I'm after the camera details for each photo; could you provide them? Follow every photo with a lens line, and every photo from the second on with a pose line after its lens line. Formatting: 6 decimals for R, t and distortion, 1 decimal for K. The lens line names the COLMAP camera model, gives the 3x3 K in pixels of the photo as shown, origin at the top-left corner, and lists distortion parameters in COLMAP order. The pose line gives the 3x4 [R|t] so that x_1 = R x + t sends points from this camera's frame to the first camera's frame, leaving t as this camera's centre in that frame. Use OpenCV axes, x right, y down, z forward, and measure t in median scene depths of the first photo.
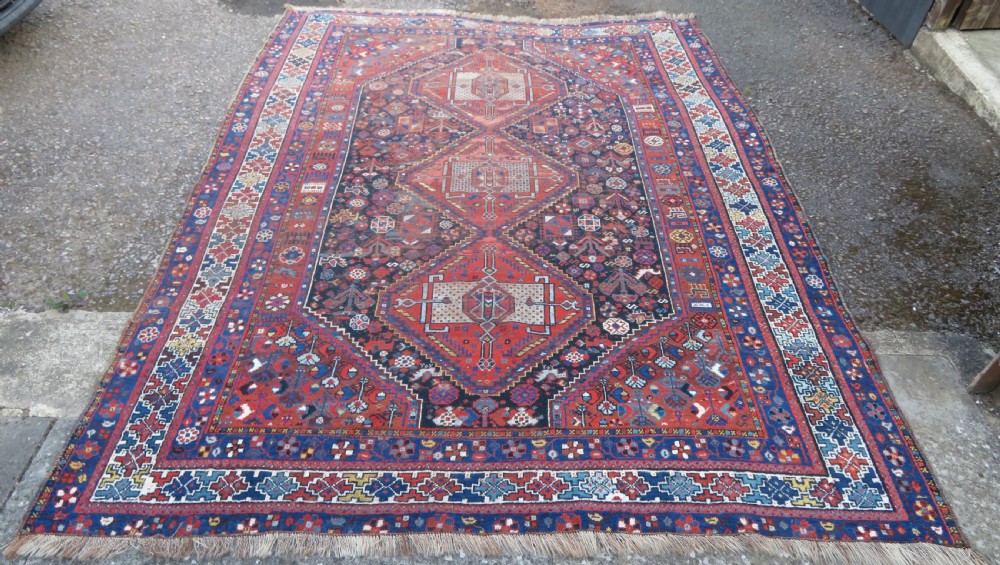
lens RADIAL K [[699.5, 0, 497.9], [0, 699.5, 281.7], [0, 0, 1]] dist [-0.009994, 0.001925]
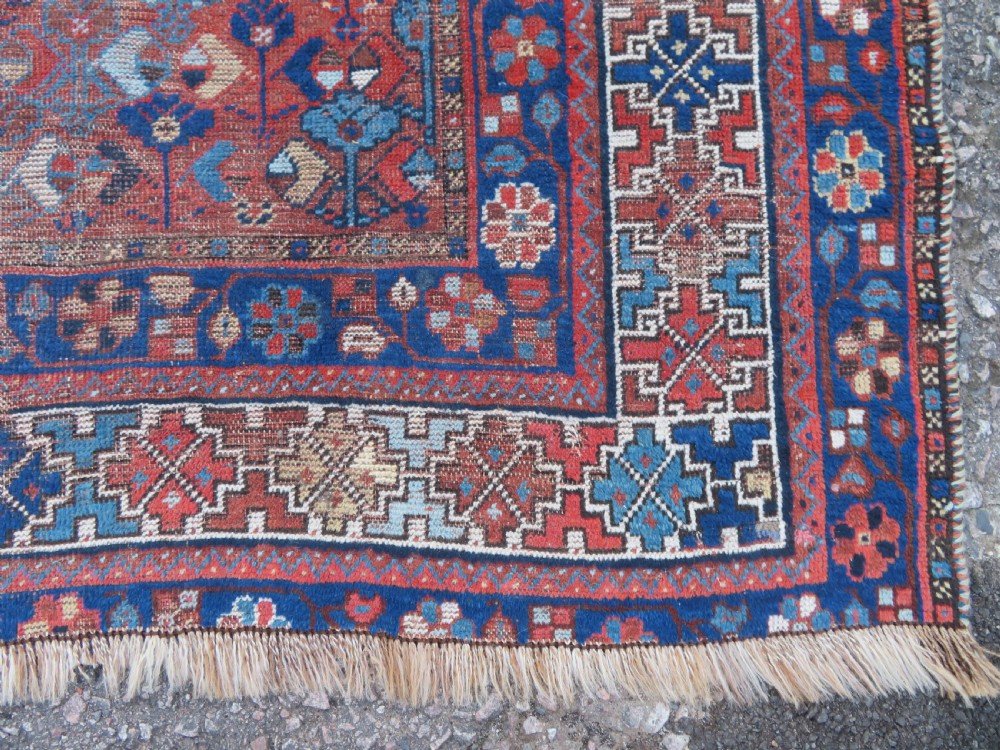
lens RADIAL K [[731.3, 0, 496.3], [0, 731.3, 370.5], [0, 0, 1]] dist [-0.013309, 0.004791]
pose [[-0.999003, 0.029929, -0.033135, -0.374597], [-0.044566, -0.622726, 0.781169, -0.853678], [0.002745, 0.781867, 0.623439, 1.590158]]
